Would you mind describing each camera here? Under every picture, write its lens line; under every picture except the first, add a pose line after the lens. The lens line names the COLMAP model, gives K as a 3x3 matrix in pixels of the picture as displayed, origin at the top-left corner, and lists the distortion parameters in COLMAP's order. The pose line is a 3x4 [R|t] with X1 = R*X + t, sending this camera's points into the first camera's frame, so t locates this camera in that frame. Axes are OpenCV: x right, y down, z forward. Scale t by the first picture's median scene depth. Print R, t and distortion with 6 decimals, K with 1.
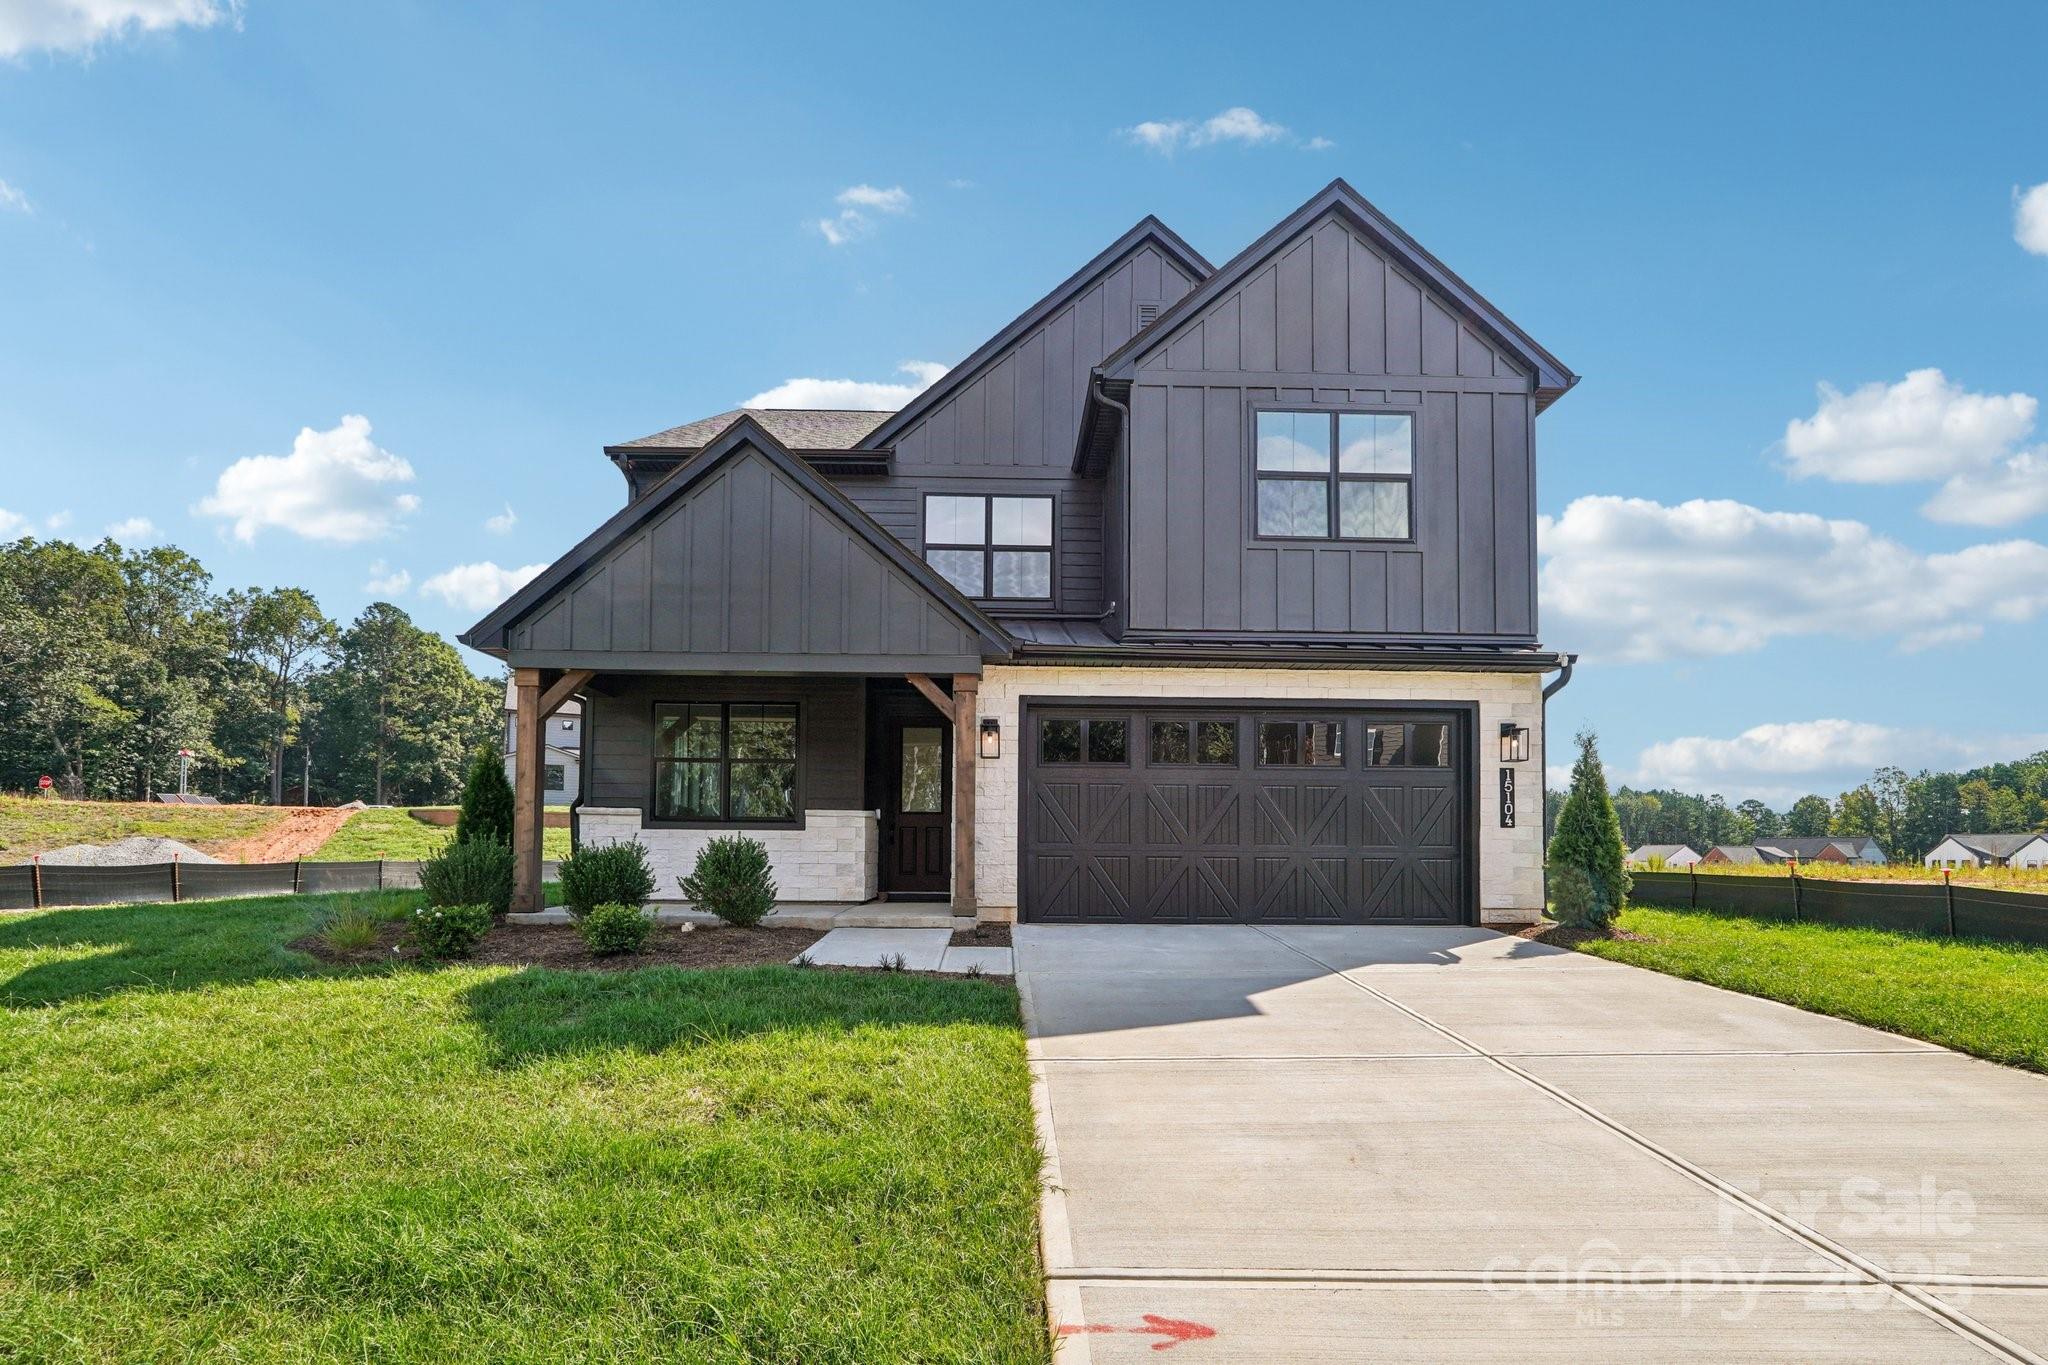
lens RADIAL K [[908.7, 0, 1021.6], [0, 908.7, 688.6], [0, 0, 1]] dist [-0.000598, 0.000012]
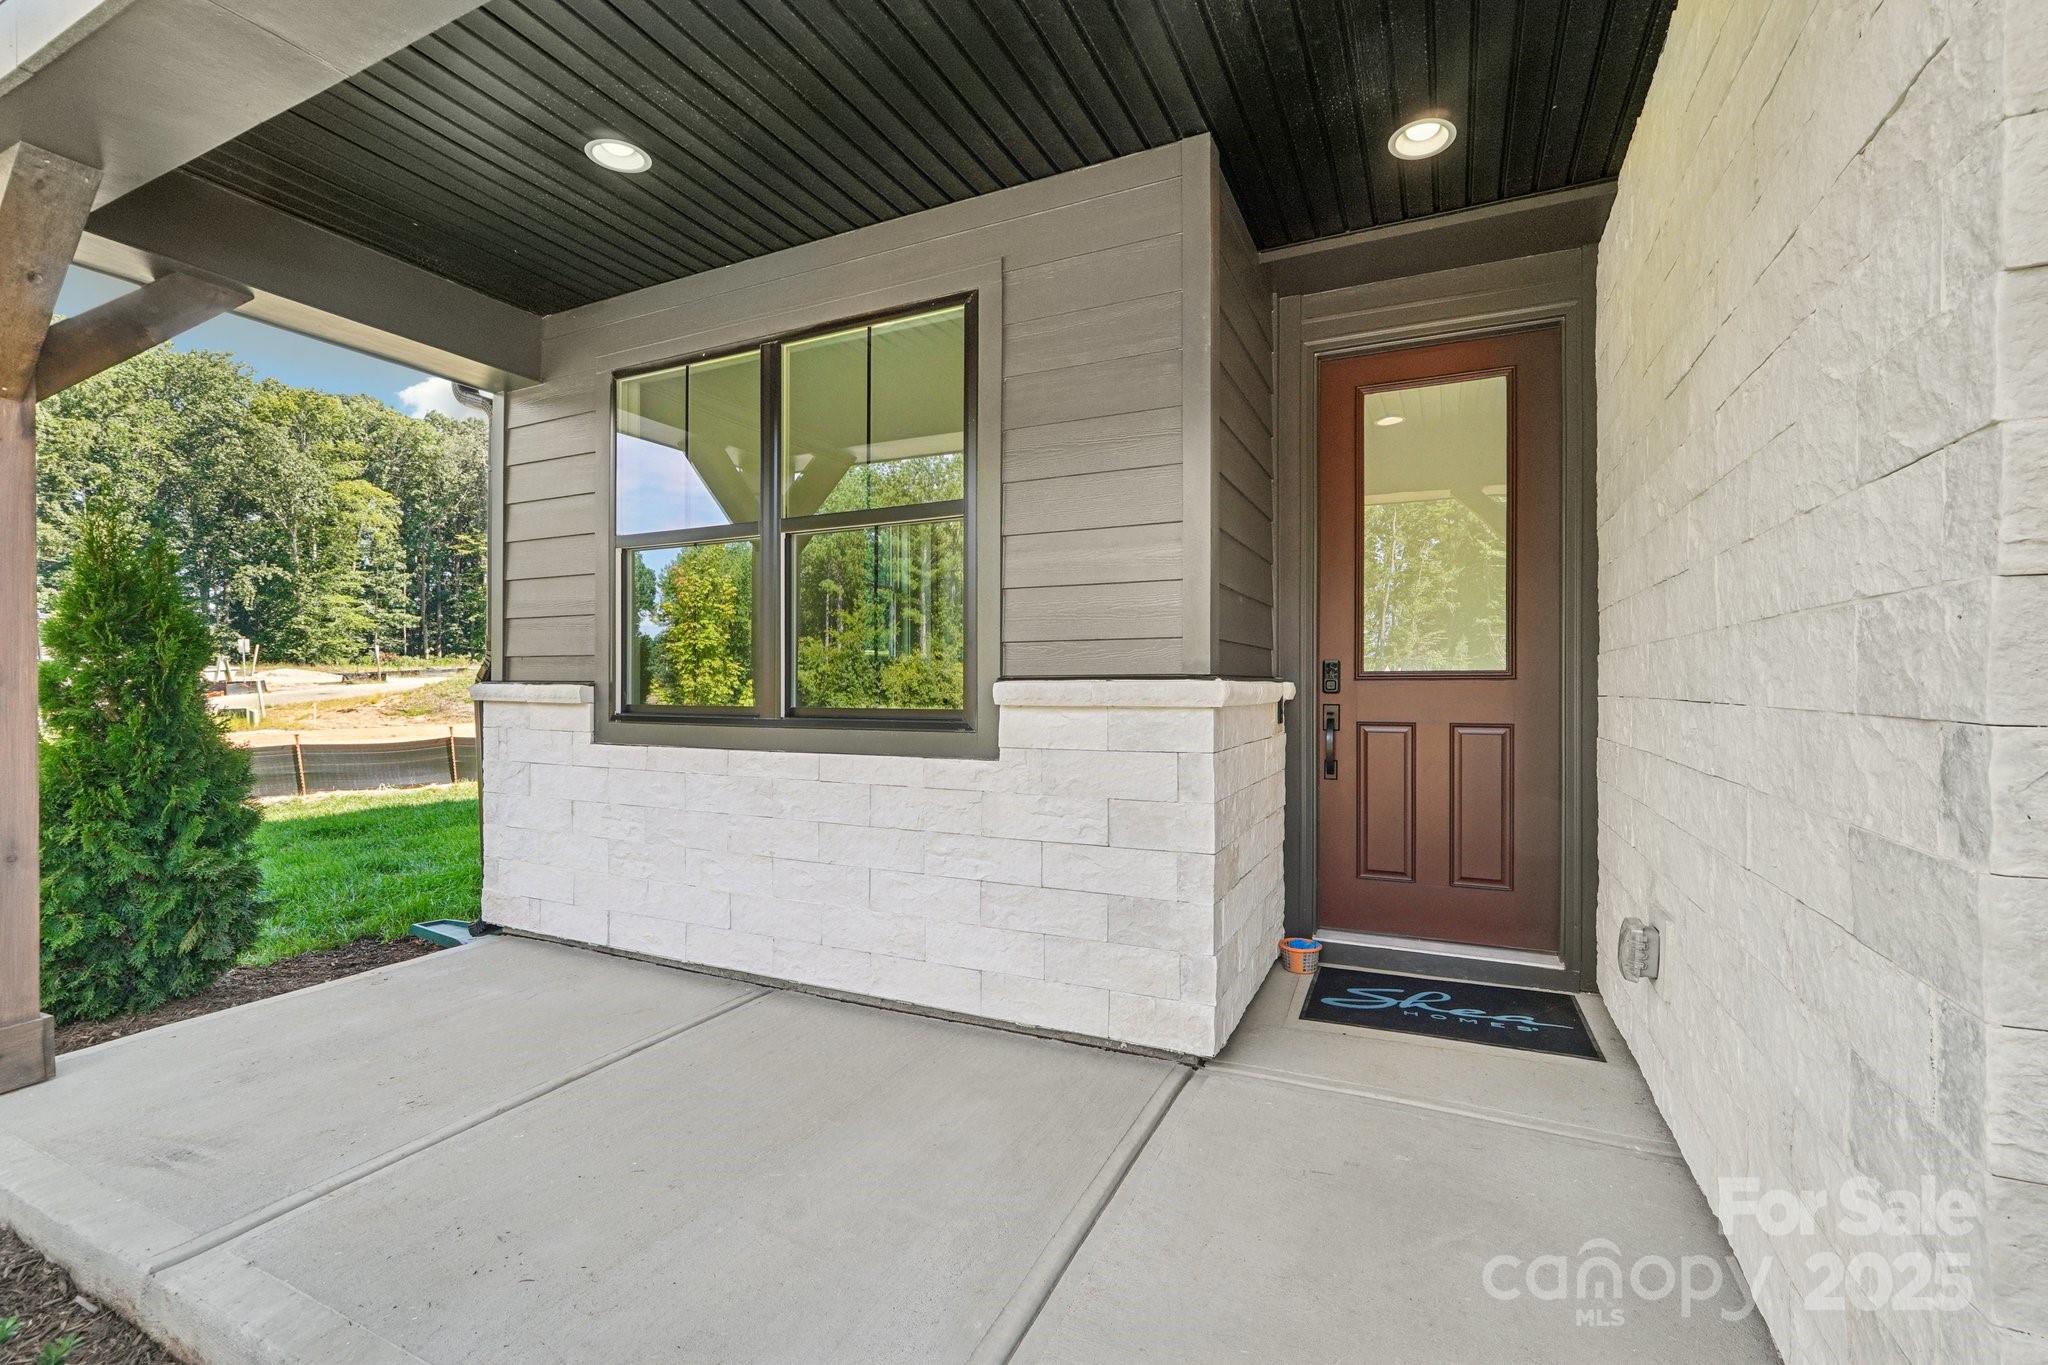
lens RADIAL K [[908.7, 0, 1021.6], [0, 908.7, 688.6], [0, 0, 1]] dist [-0.000598, 0.000012]
pose [[0.895298, -0.006845, -0.445415, -0.124021], [0.084545, 0.984320, 0.154811, 0.105176], [0.437371, -0.176260, 0.881838, 0.870559]]
